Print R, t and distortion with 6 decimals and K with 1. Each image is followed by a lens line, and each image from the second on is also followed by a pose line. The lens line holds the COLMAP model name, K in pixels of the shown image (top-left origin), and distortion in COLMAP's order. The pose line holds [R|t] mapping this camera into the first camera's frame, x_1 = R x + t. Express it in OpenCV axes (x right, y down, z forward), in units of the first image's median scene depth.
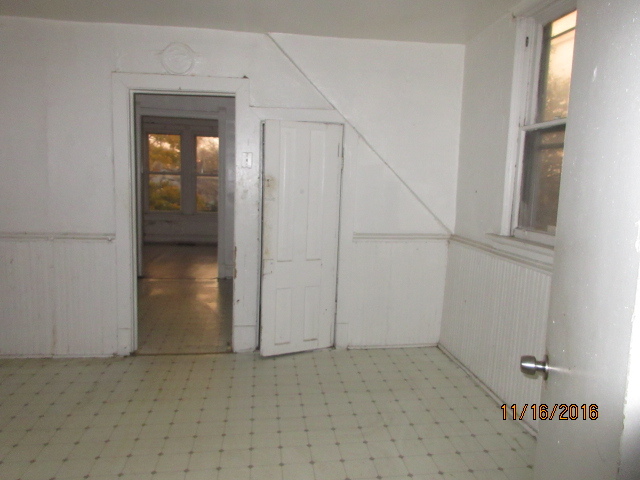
lens RADIAL K [[478.8, 0, 323.0], [0, 478.8, 237.7], [0, 0, 1]] dist [0.012283, -0.003751]
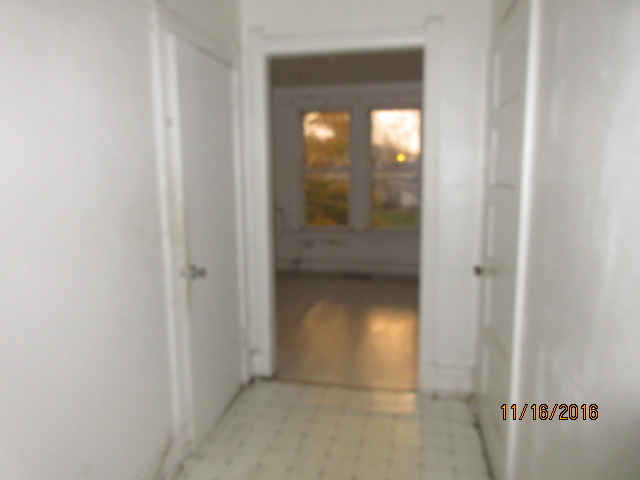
lens RADIAL K [[478.8, 0, 321.2], [0, 478.8, 239.6], [0, 0, 1]] dist [0.012283, -0.003751]
pose [[0.935409, 0.005843, -0.353521, -0.226568], [0.001414, 0.999794, 0.020267, -0.116933], [0.353566, -0.019458, 0.935207, 0.850315]]
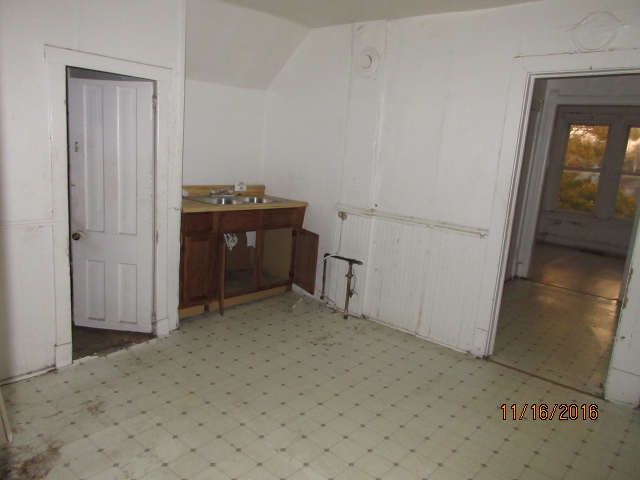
lens RADIAL K [[478.8, 0, 319.6], [0, 478.8, 236.8], [0, 0, 1]] dist [0.012283, -0.003751]
pose [[0.665482, 0.153233, -0.730516, 0.040519], [-0.144844, 0.986608, 0.075002, -0.016869], [0.732226, 0.055898, 0.678764, 0.105853]]
